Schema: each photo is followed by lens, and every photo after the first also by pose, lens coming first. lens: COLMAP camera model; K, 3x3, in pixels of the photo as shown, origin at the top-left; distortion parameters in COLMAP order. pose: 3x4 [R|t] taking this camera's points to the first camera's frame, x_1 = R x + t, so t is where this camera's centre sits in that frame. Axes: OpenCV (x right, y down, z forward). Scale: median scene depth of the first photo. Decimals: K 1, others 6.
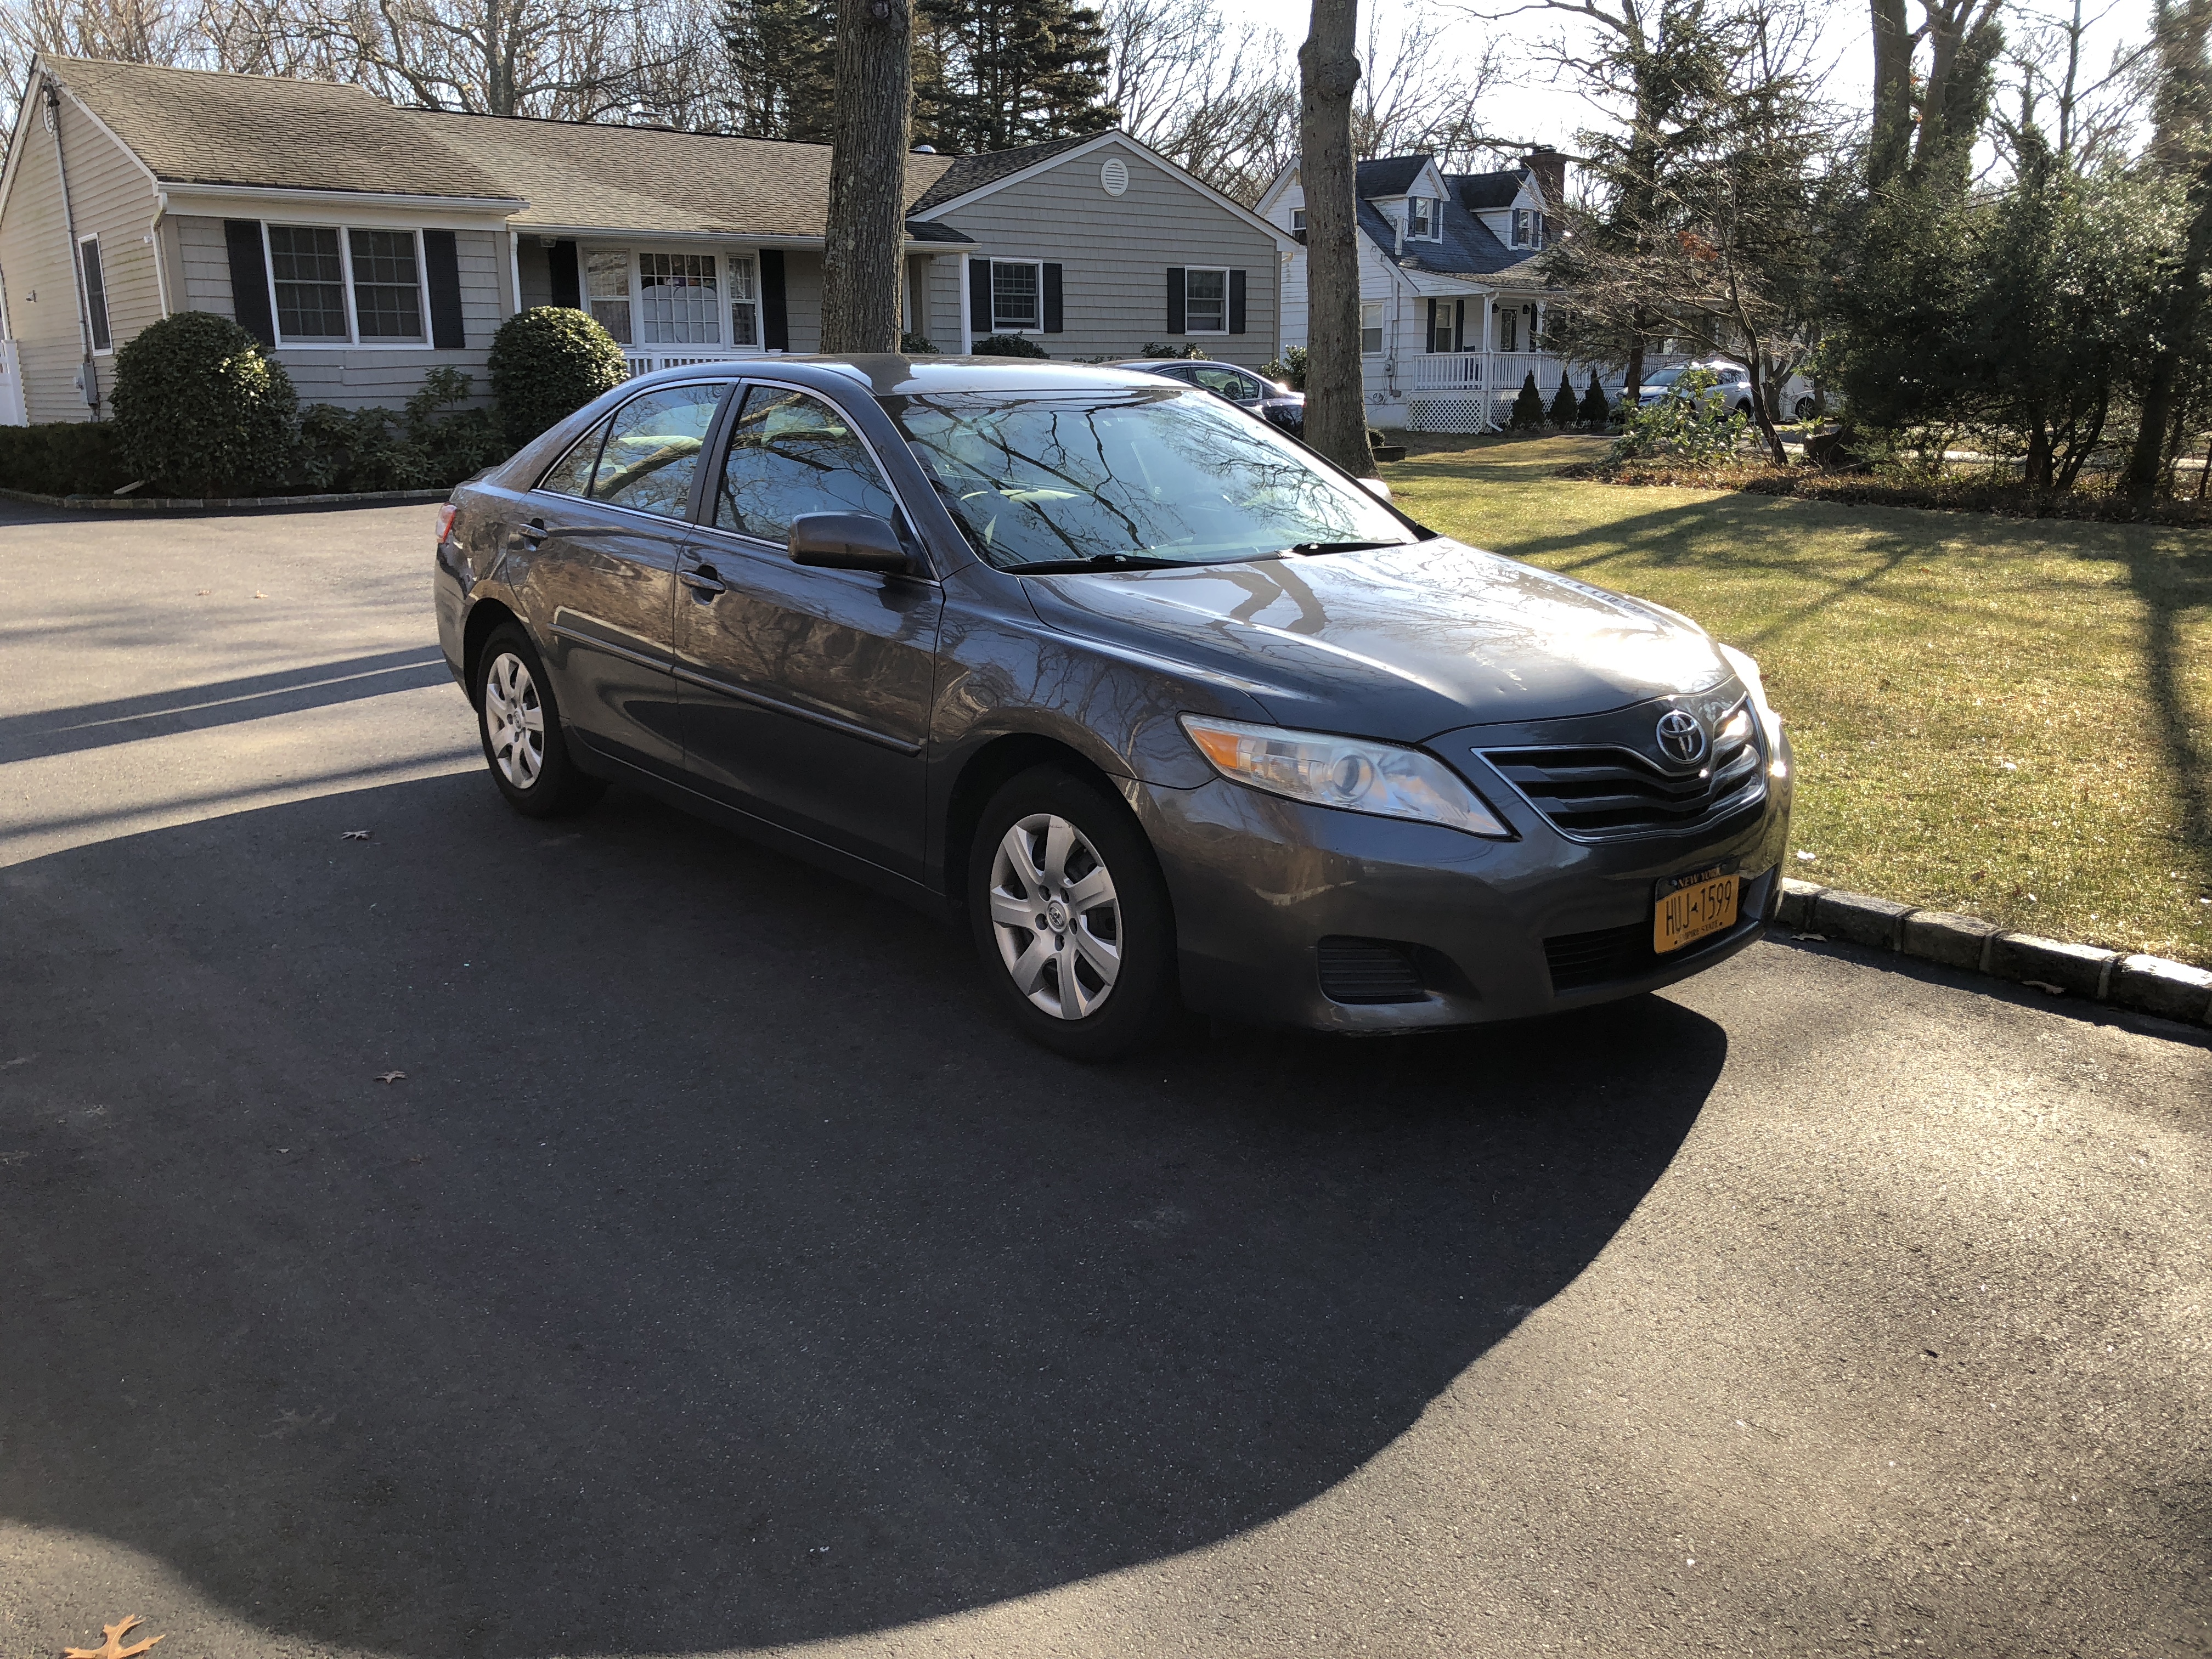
lens RADIAL K [[1783.1, 0, 1083.3], [0, 1783.1, 833.1], [0, 0, 1]] dist [0.014958, -0.005307]
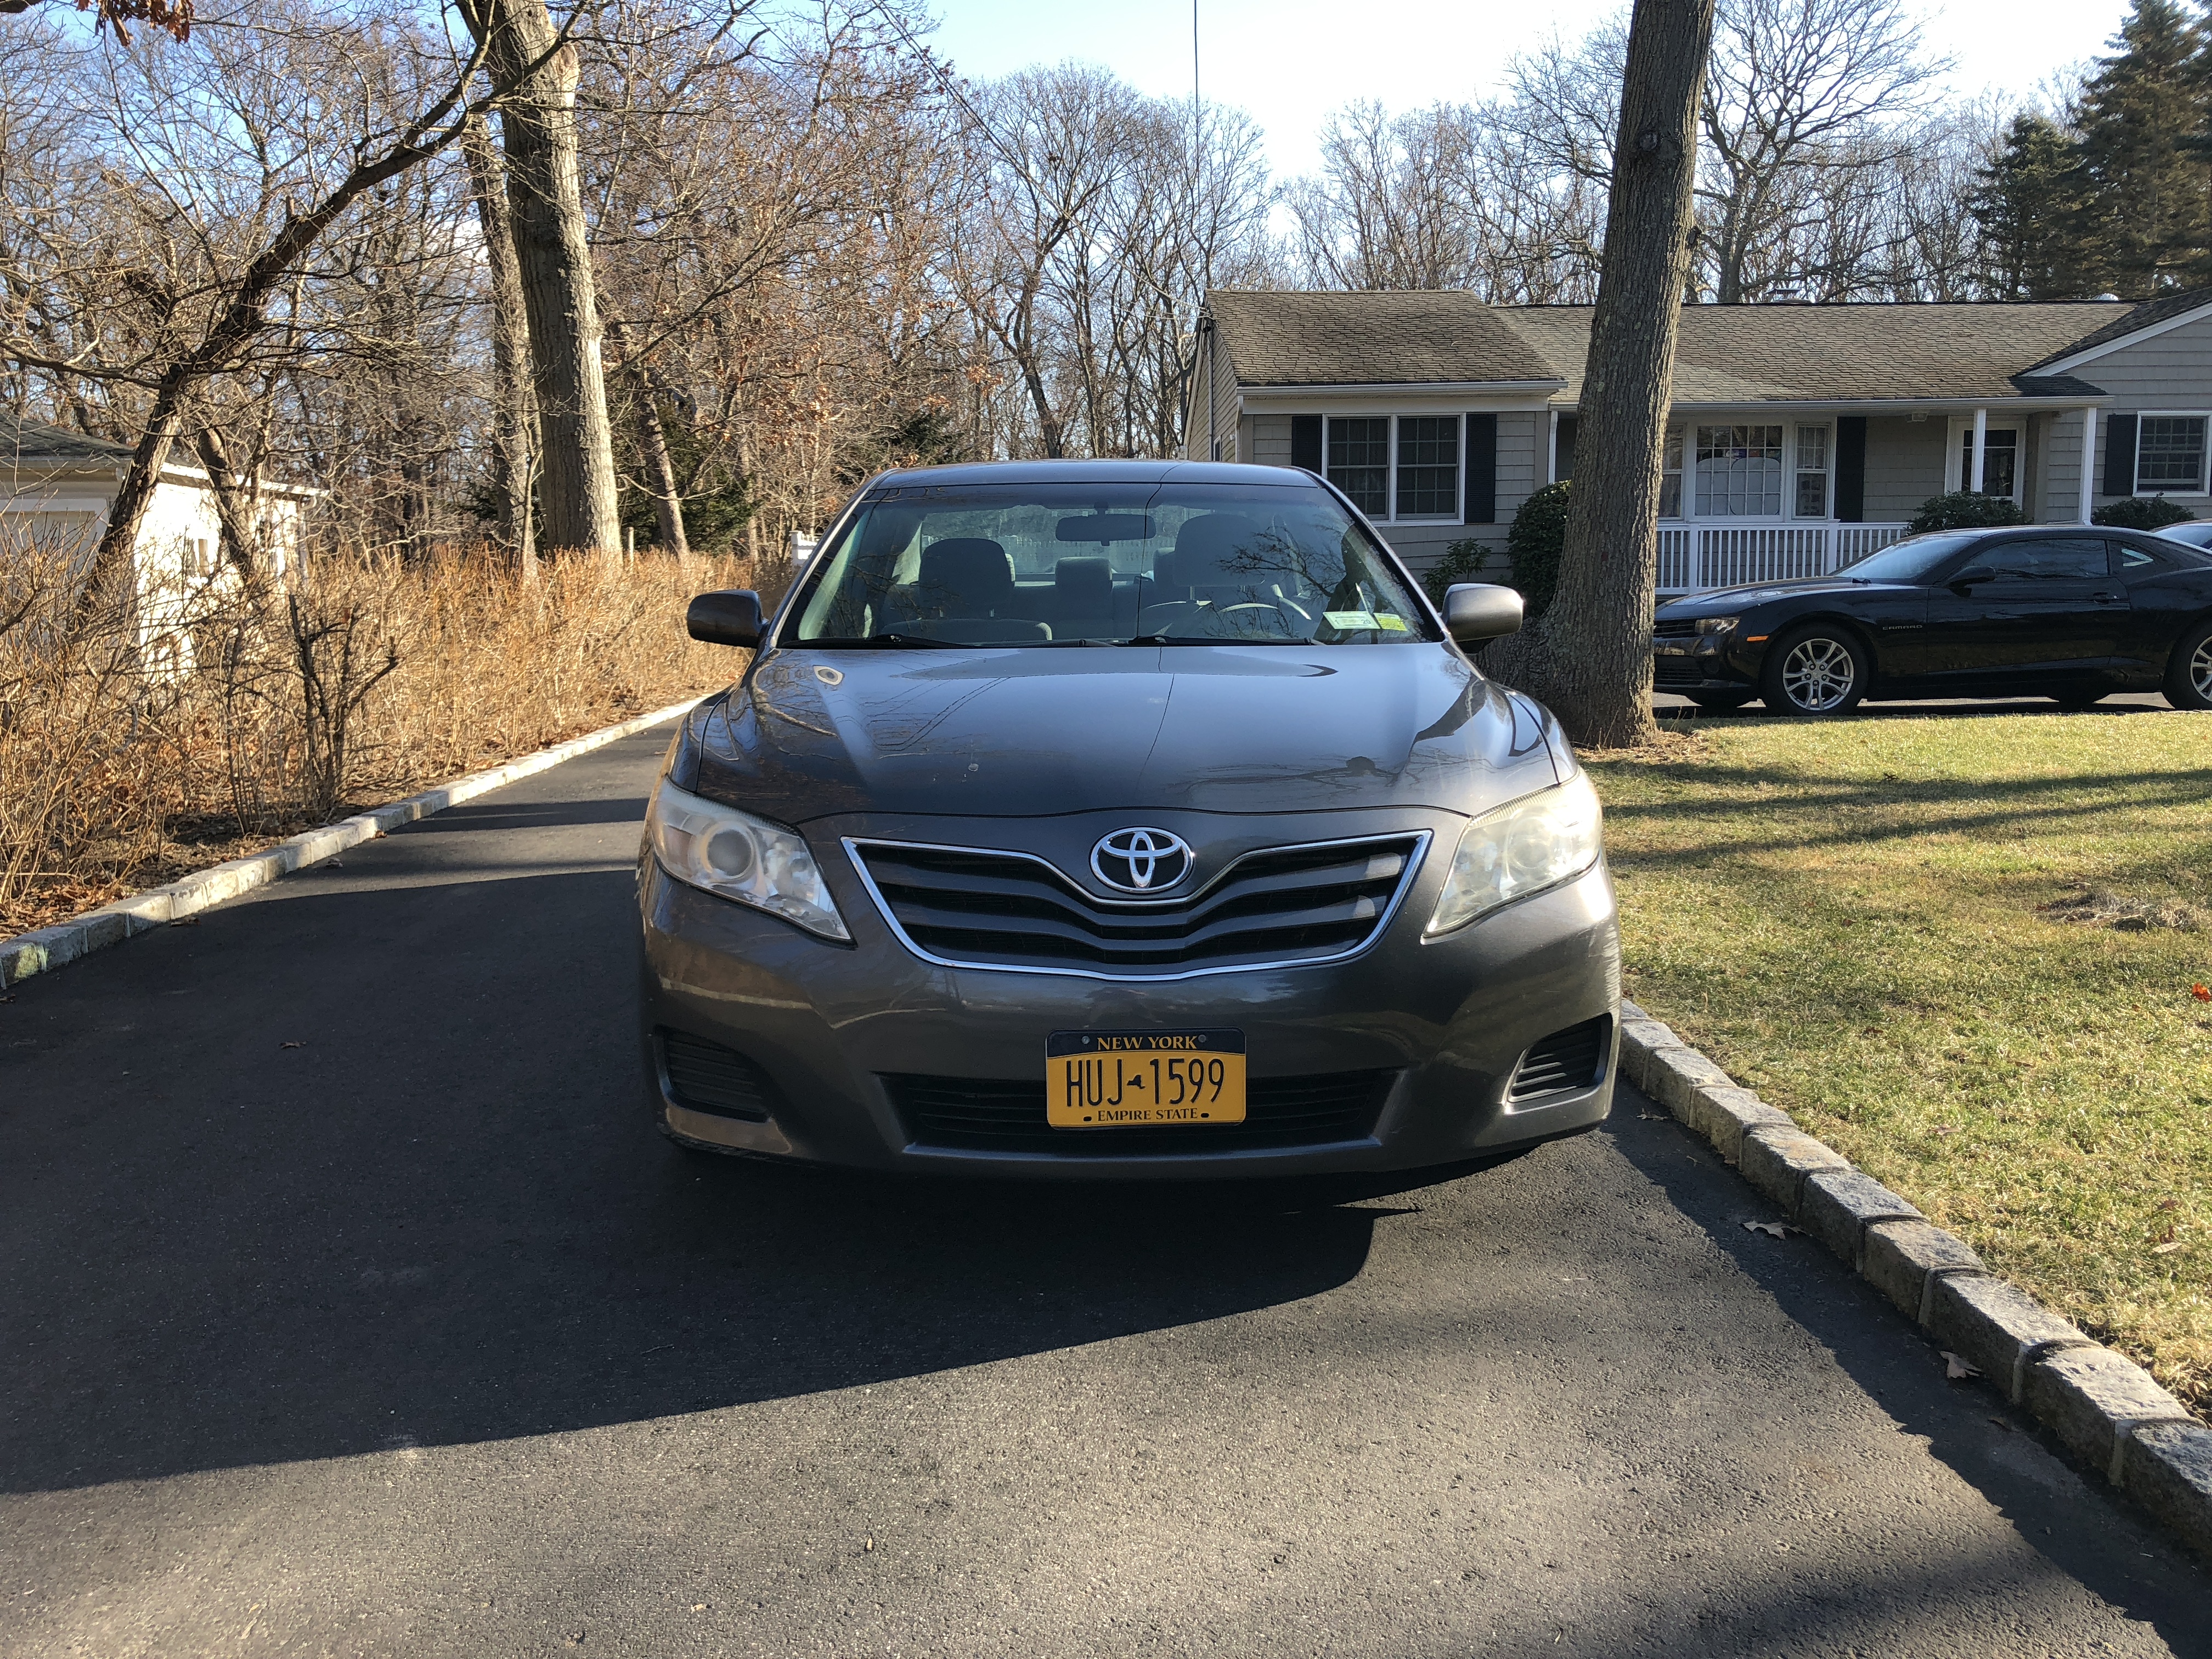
lens RADIAL K [[1804.3, 0, 1118.3], [0, 1804.3, 828.6], [0, 0, 1]] dist [0.003276, 0.001685]
pose [[0.788771, 0.083816, -0.608946, 0.121713], [-0.148867, 0.987216, -0.056946, -0.003179], [0.596388, 0.135569, 0.791165, 0.057318]]
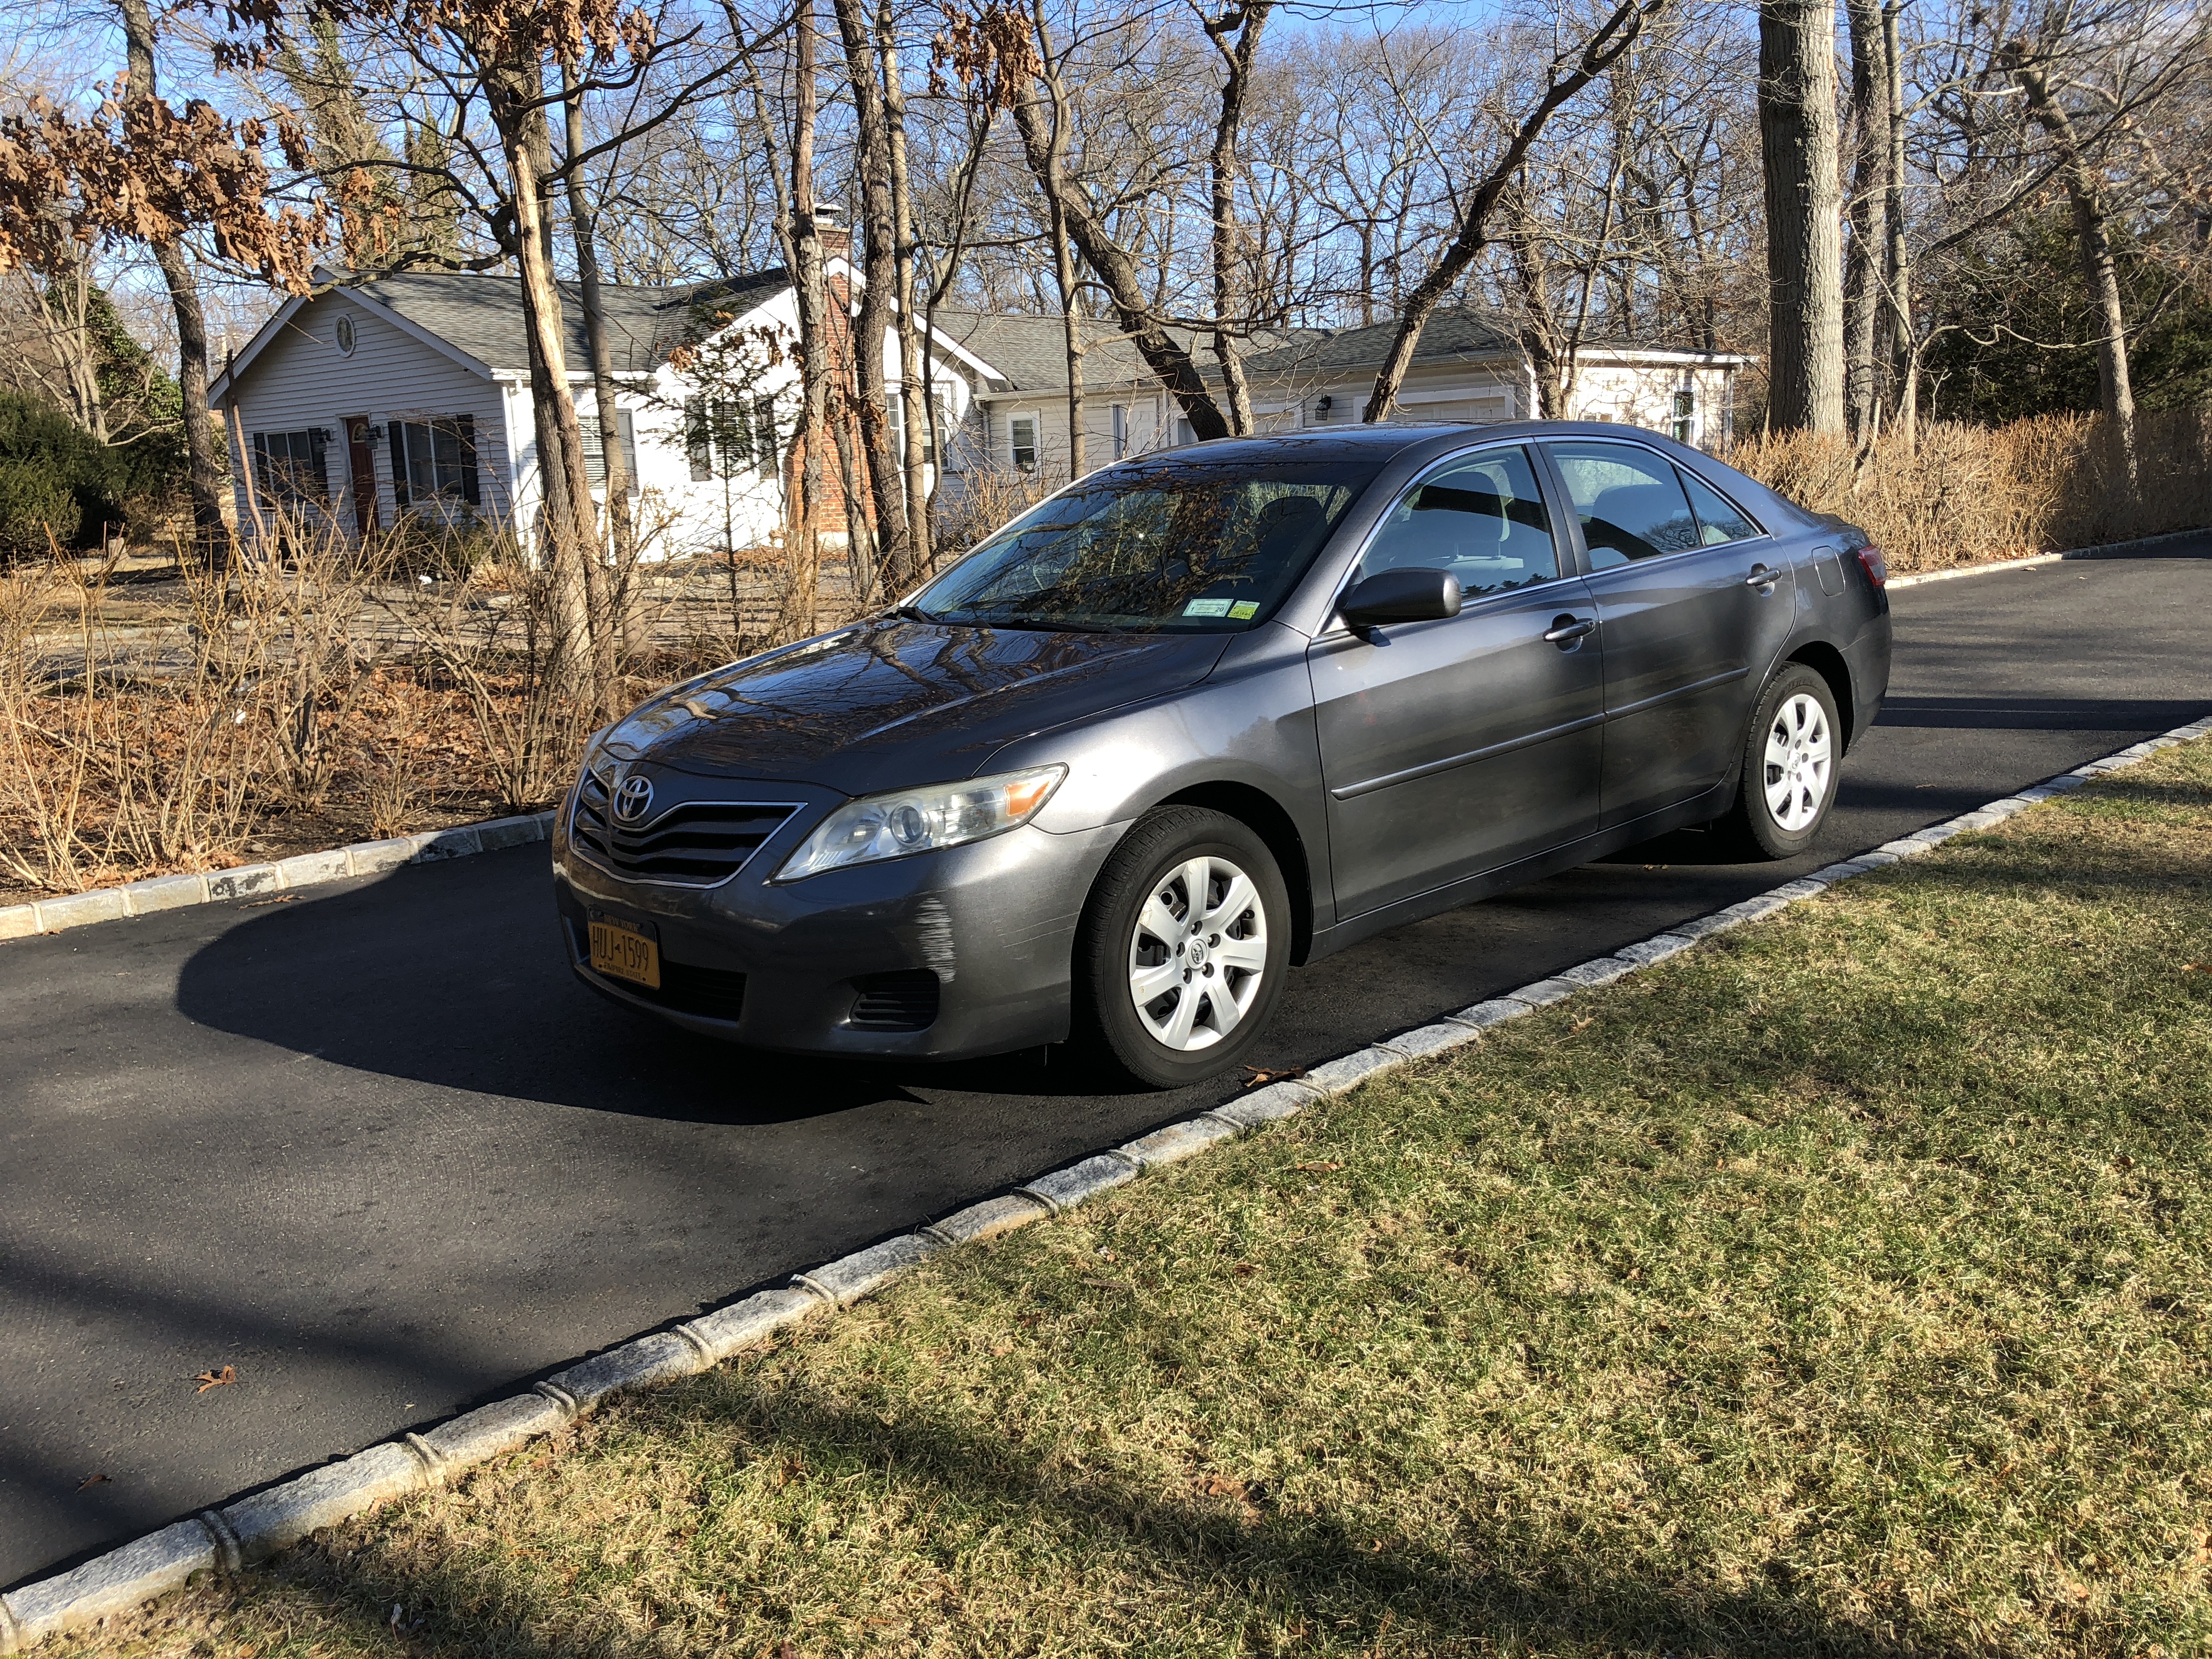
lens RADIAL K [[1783.1, 0, 1083.3], [0, 1783.1, 833.1], [0, 0, 1]] dist [0.014958, -0.005307]
pose [[0.072027, 0.202714, -0.976585, 0.230794], [-0.206760, 0.960894, 0.184208, -0.049435], [0.975737, 0.188650, 0.111124, 0.188173]]
